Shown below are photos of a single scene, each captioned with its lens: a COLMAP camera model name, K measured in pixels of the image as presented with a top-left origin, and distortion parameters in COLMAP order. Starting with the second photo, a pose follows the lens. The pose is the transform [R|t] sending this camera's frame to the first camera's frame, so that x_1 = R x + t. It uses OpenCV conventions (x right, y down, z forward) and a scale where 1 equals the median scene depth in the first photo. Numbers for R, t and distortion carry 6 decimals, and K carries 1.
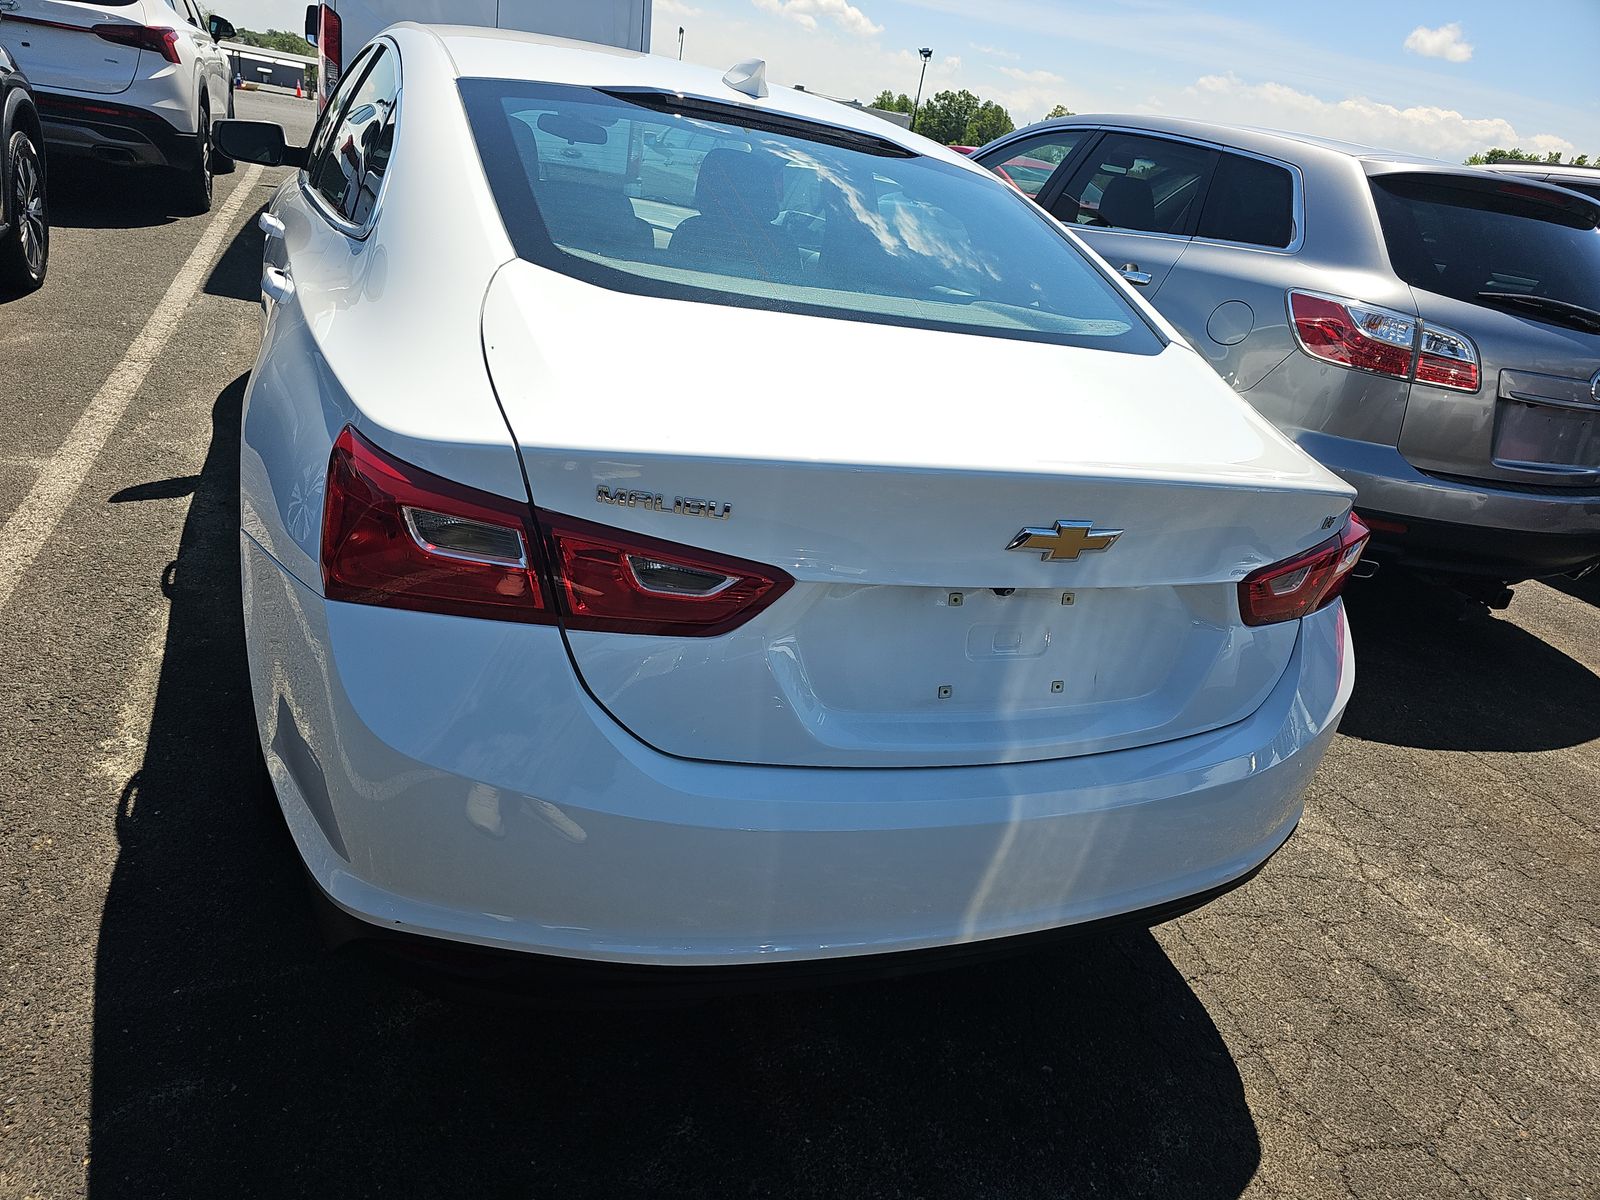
lens RADIAL K [[959.4, 0, 800.9], [0, 959.4, 568.4], [0, 0, 1]] dist [0.018948, -0.018351]
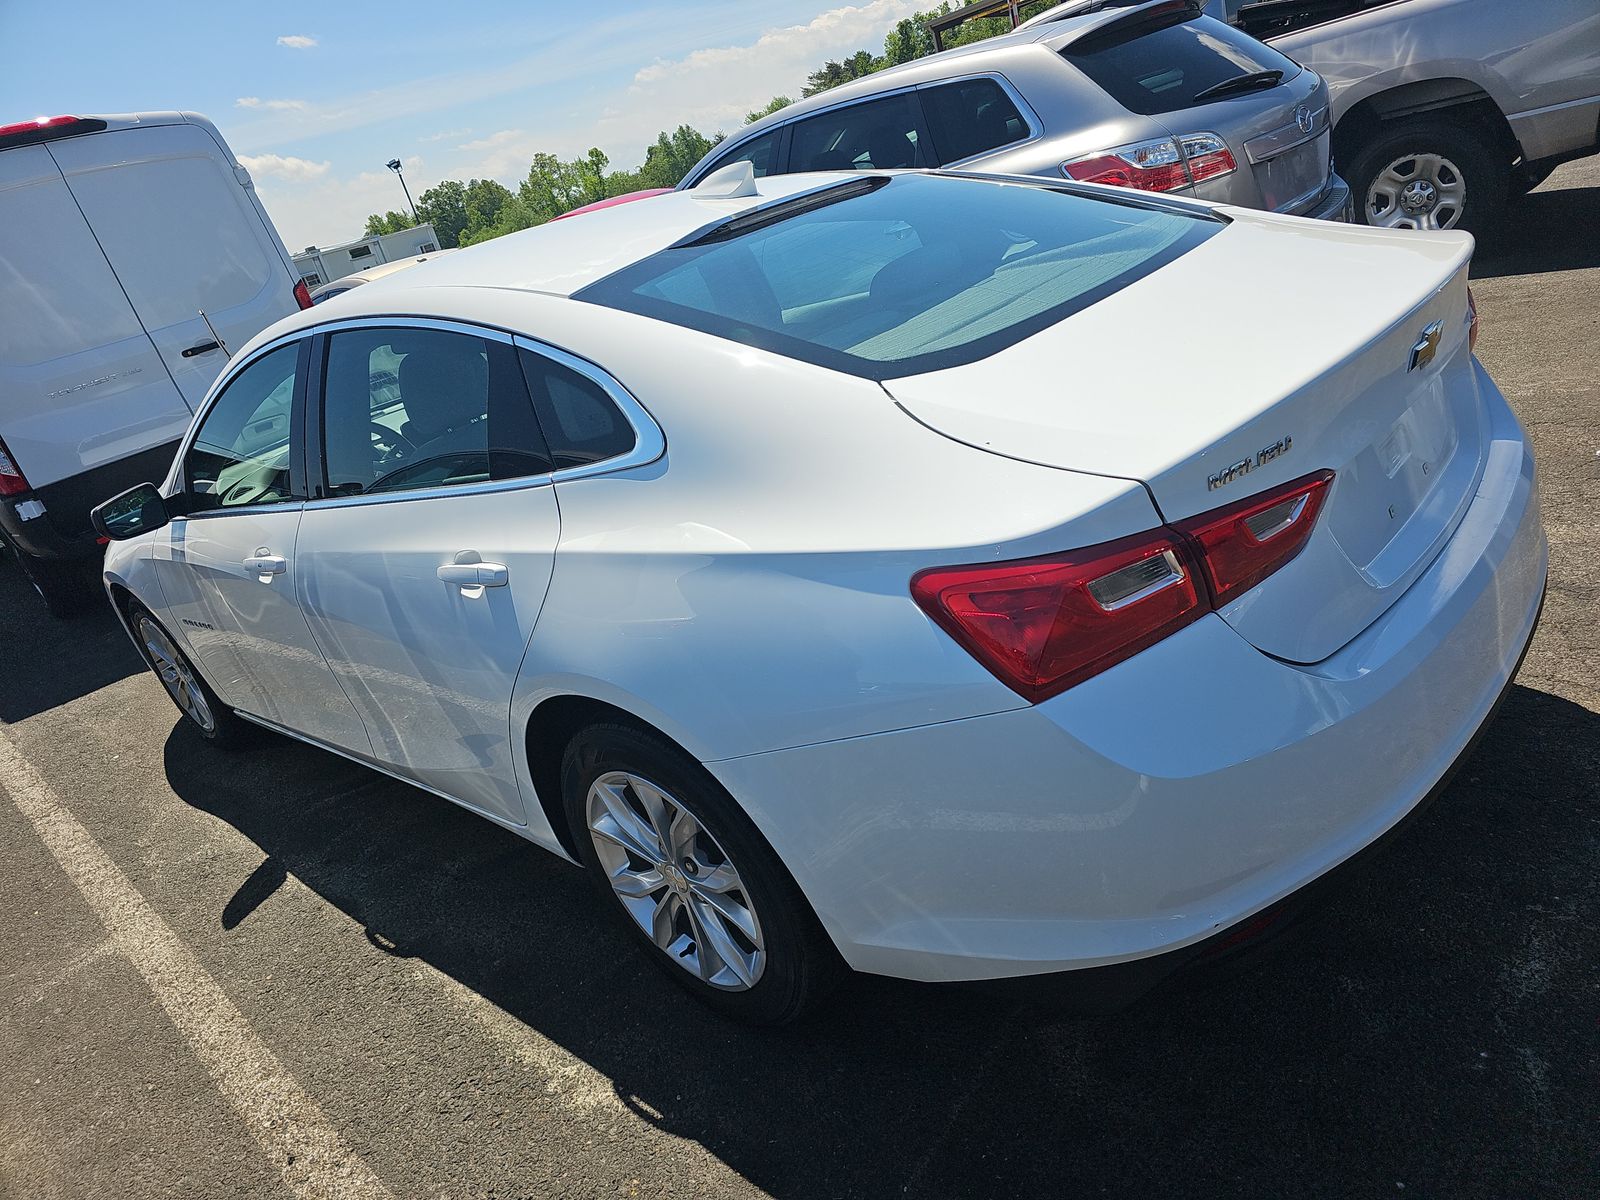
lens RADIAL K [[953.0, 0, 762.0], [0, 953.0, 599.2], [0, 0, 1]] dist [0.025348, -0.016359]
pose [[0.820938, -0.527891, 0.217696, -0.328757], [0.531904, 0.845623, 0.044724, -0.100509], [-0.207698, 0.079077, 0.974991, 0.004938]]
